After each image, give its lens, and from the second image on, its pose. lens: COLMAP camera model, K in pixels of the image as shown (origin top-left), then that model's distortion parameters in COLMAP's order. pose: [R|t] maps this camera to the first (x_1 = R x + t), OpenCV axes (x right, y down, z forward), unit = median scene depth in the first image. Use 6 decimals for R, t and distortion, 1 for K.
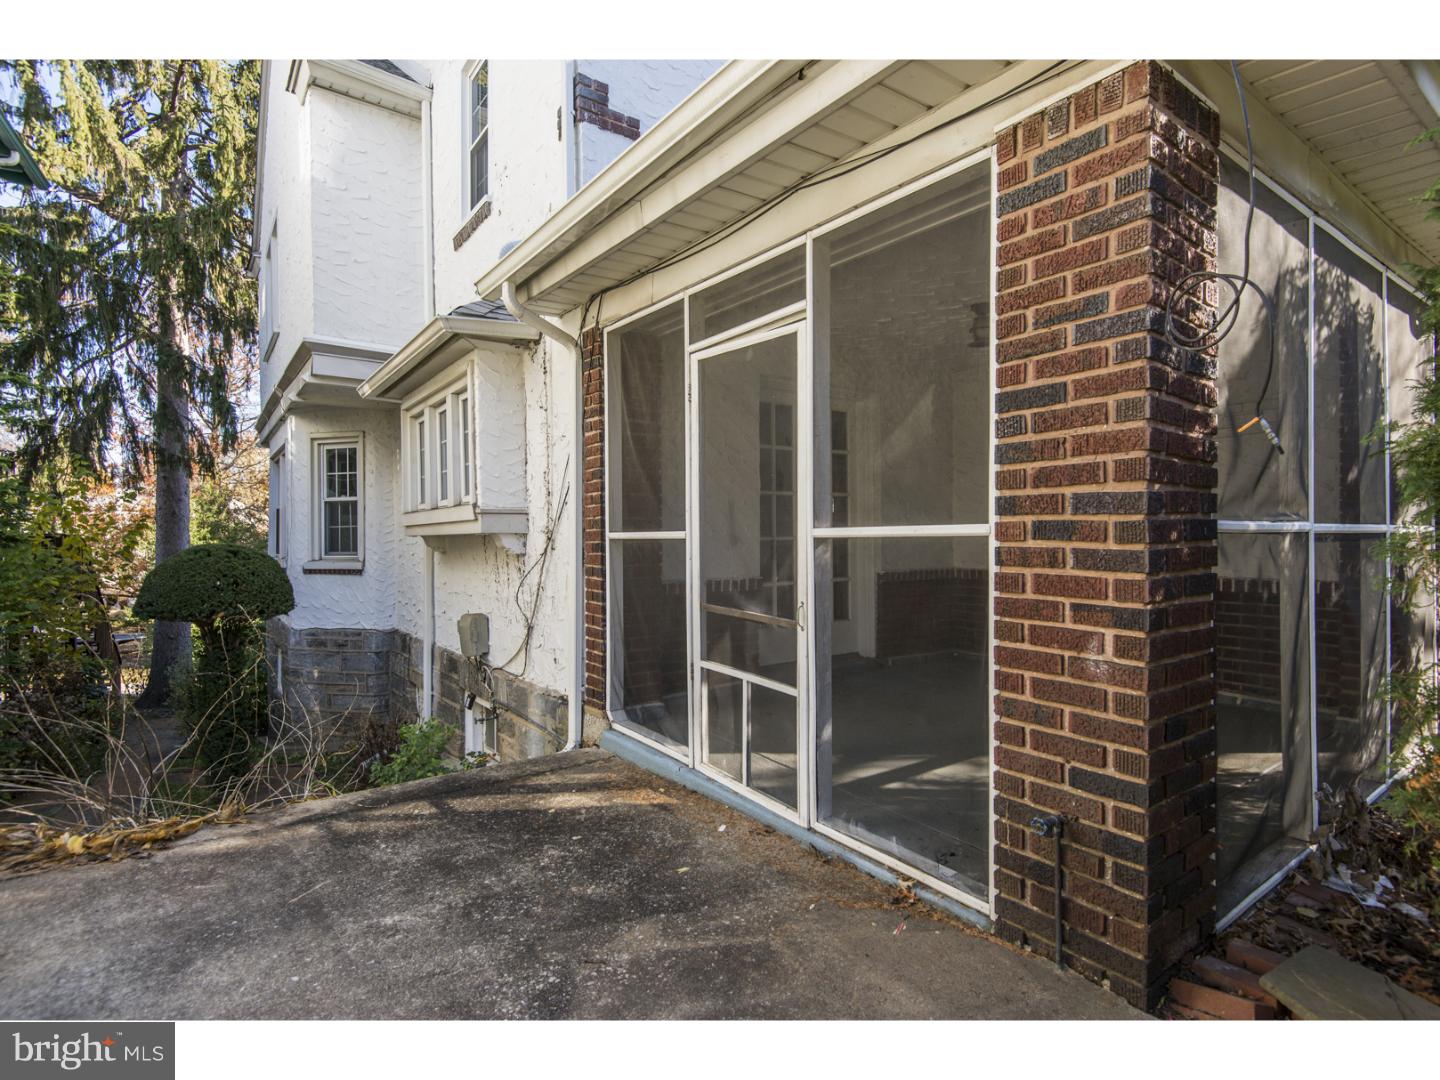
lens RADIAL K [[727.6, 0, 720.0], [0, 727.6, 540.0], [0, 0, 1]] dist [-0.001203, -0.000198]
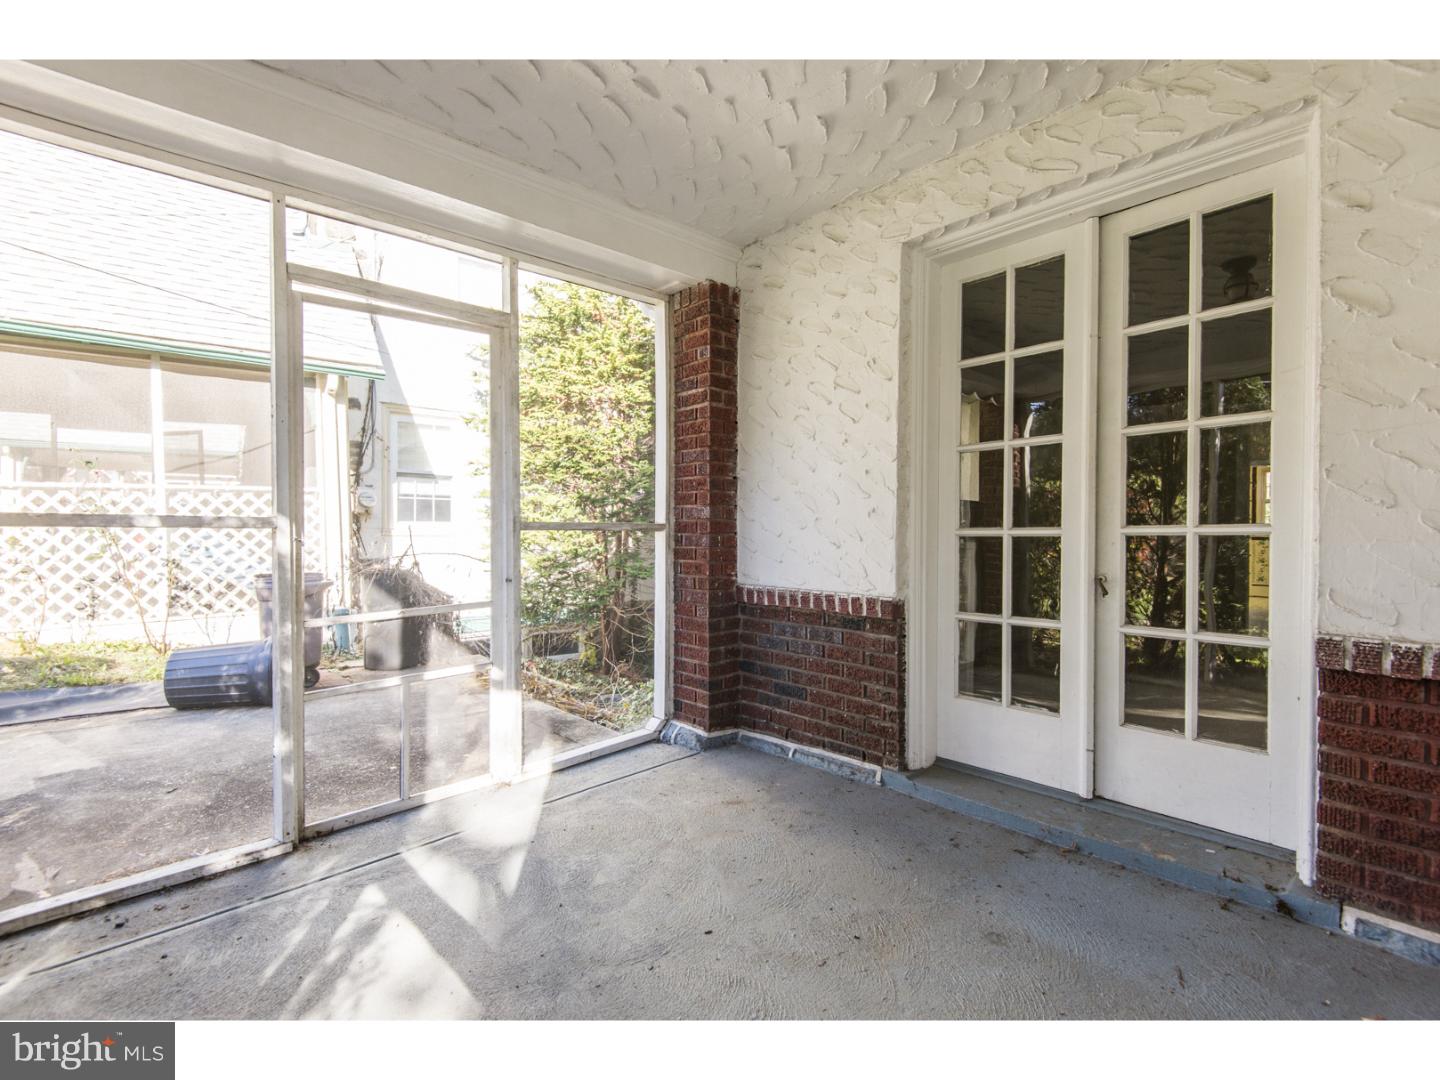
lens RADIAL K [[681.5, 0, 703.9], [0, 681.5, 550.3], [0, 0, 1]] dist [0.004806, 0.000513]
pose [[0.119881, 0.038679, -0.992035, 1.066172], [-0.008690, 0.999243, 0.037910, -0.015131], [0.992750, 0.004076, 0.120126, 1.454629]]
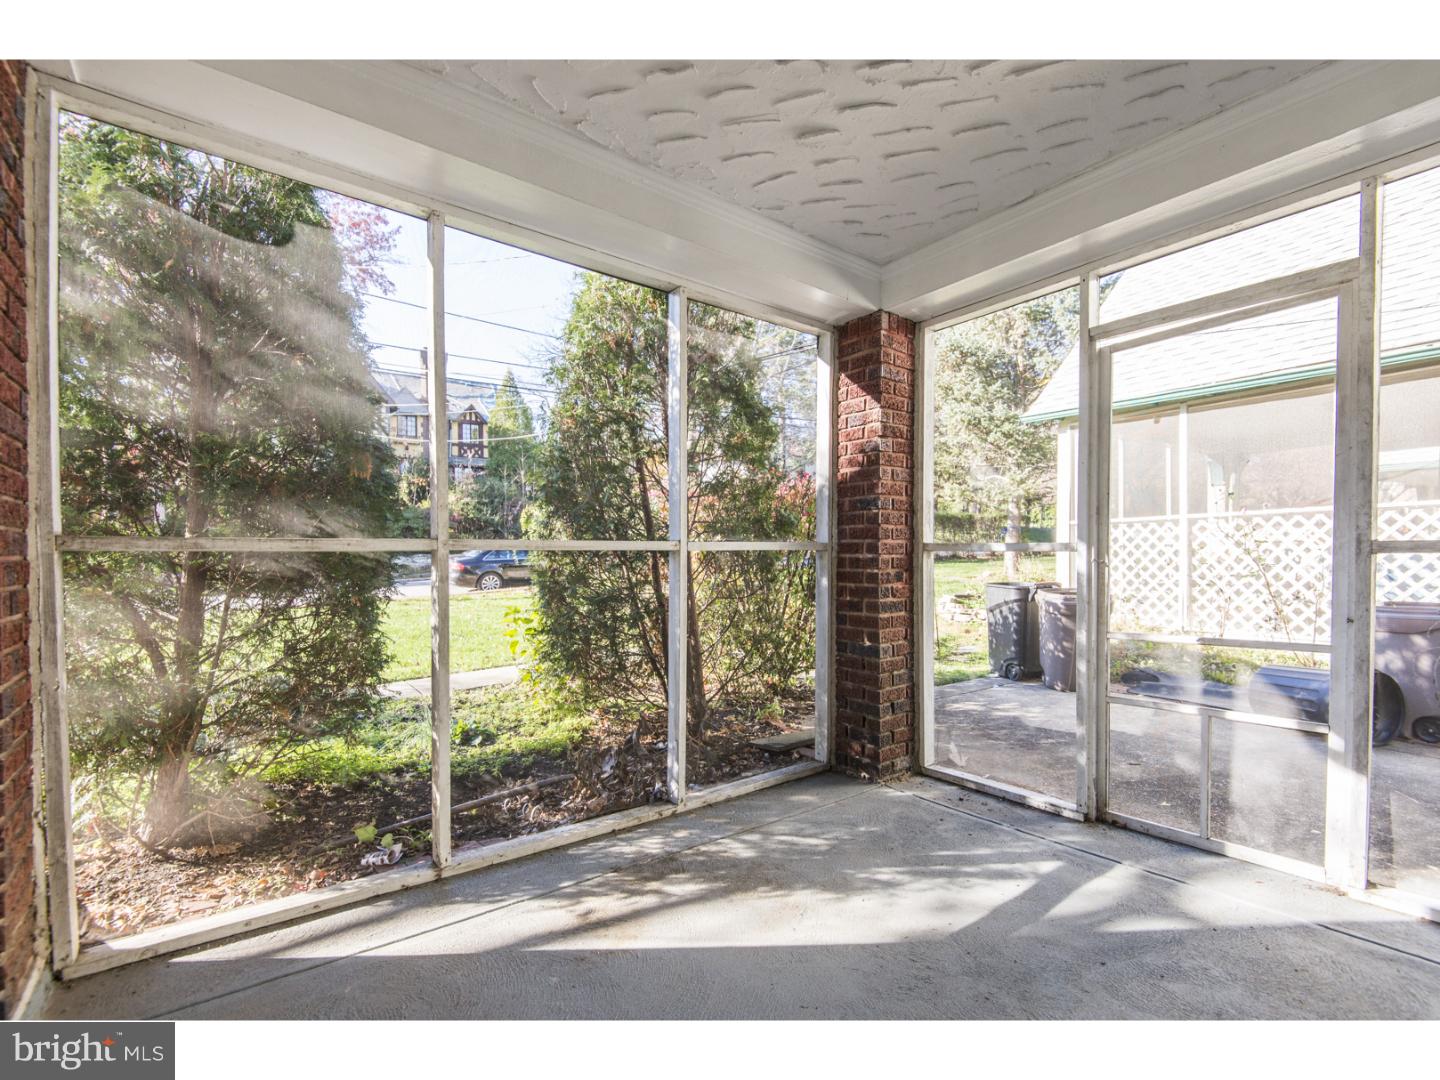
lens RADIAL K [[662.5, 0, 720.0], [0, 662.5, 540.0], [0, 0, 1]] dist [0.000125, 0.000002]
pose [[-0.999506, 0.008047, -0.030377, 0.730167], [0.008307, 0.999930, -0.008444, -0.015457], [0.030307, -0.008692, -0.999503, 2.021900]]
